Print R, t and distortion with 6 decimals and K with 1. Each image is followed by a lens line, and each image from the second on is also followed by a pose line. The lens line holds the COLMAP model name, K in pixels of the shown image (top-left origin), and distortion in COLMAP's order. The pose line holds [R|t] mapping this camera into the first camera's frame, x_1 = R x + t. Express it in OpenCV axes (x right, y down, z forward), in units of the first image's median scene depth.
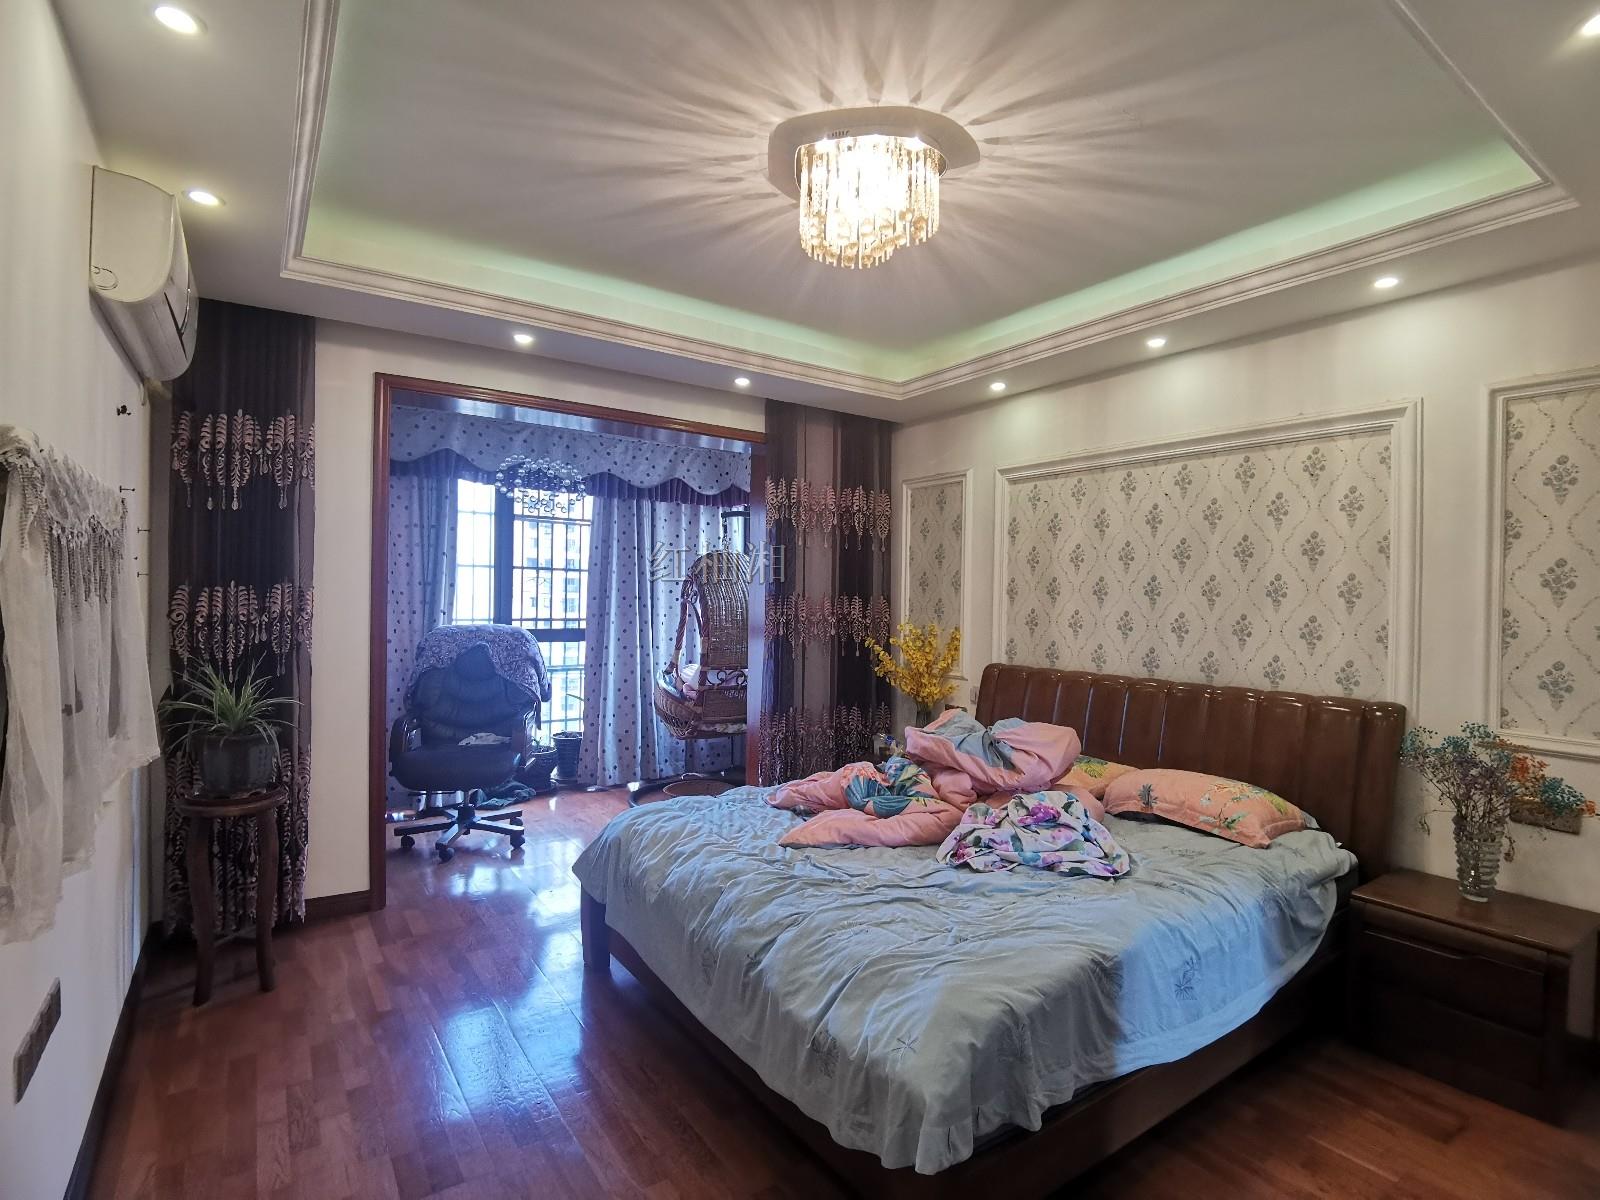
lens RADIAL K [[798.7, 0, 800.0], [0, 798.7, 600.0], [0, 0, 1]] dist [-0.000702, -0.028261]
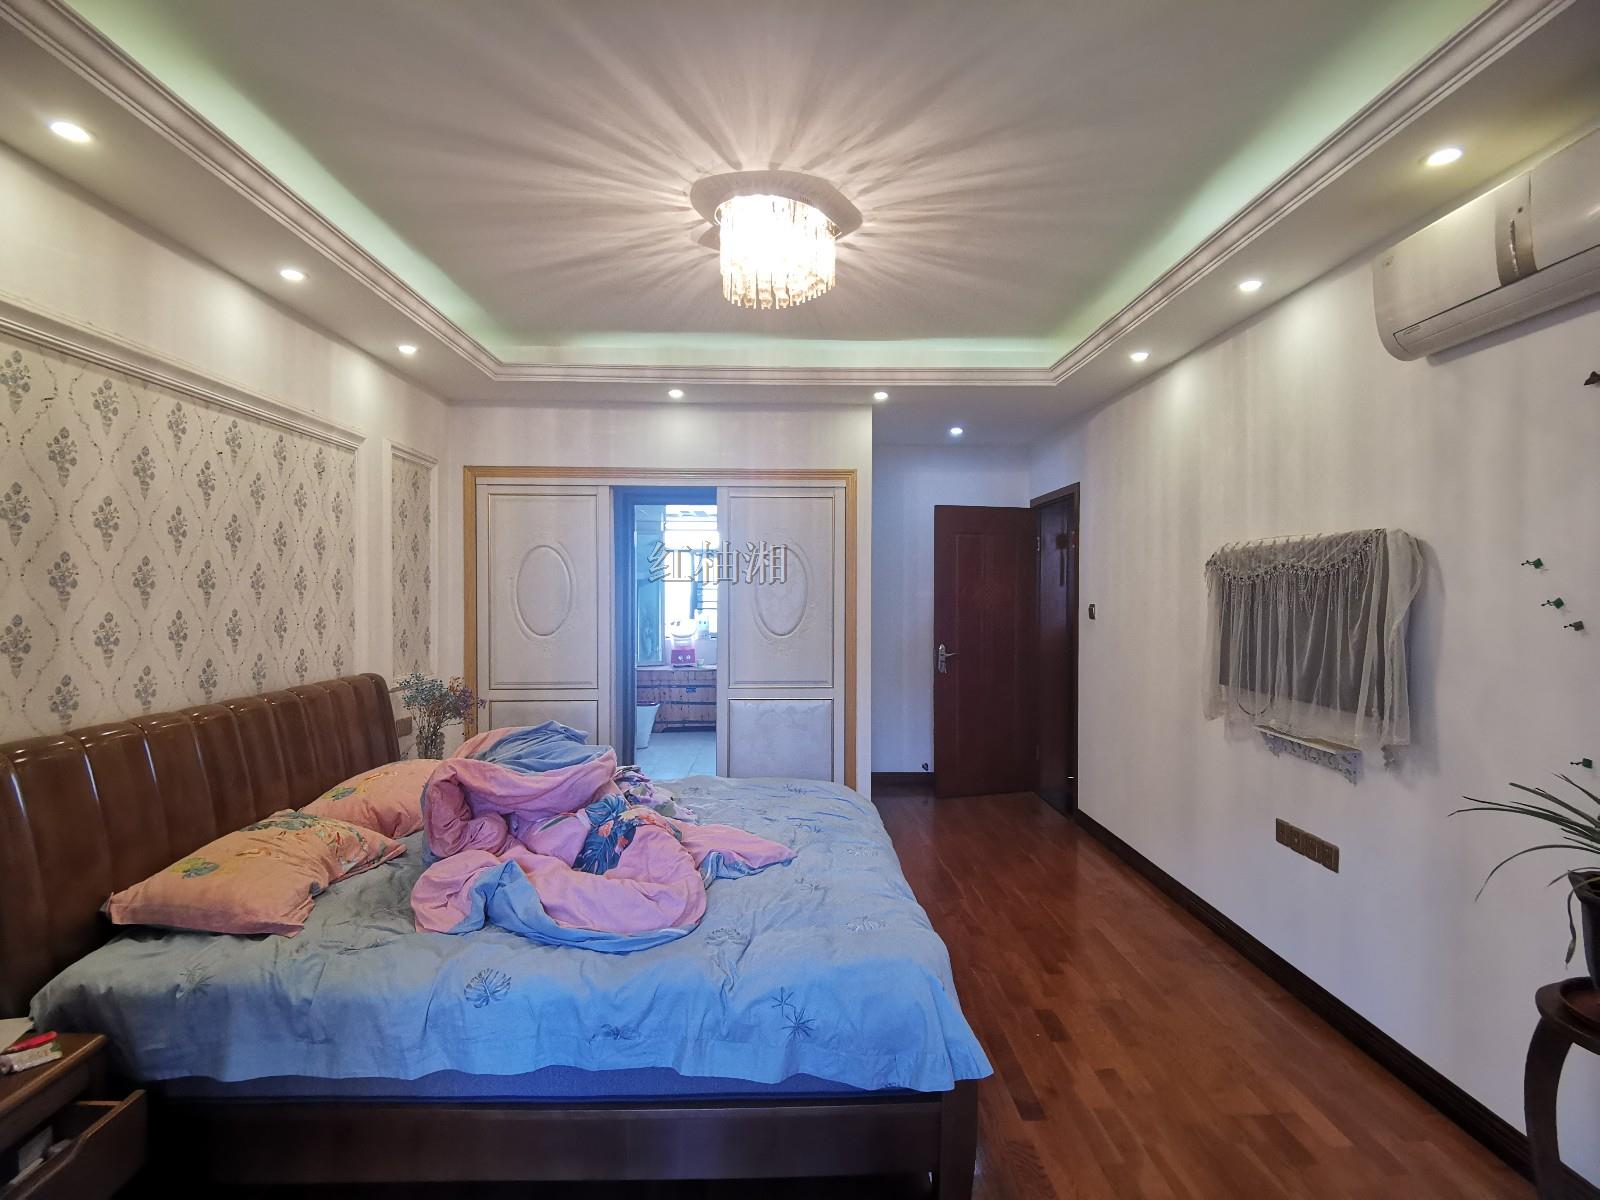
lens RADIAL K [[798.7, 0, 800.0], [0, 798.7, 600.0], [0, 0, 1]] dist [-0.000702, -0.028261]
pose [[-0.836144, -0.023158, 0.548021, -0.433588], [-0.014858, 0.999698, 0.019576, -0.018020], [-0.548309, 0.008226, -0.836235, 1.414331]]
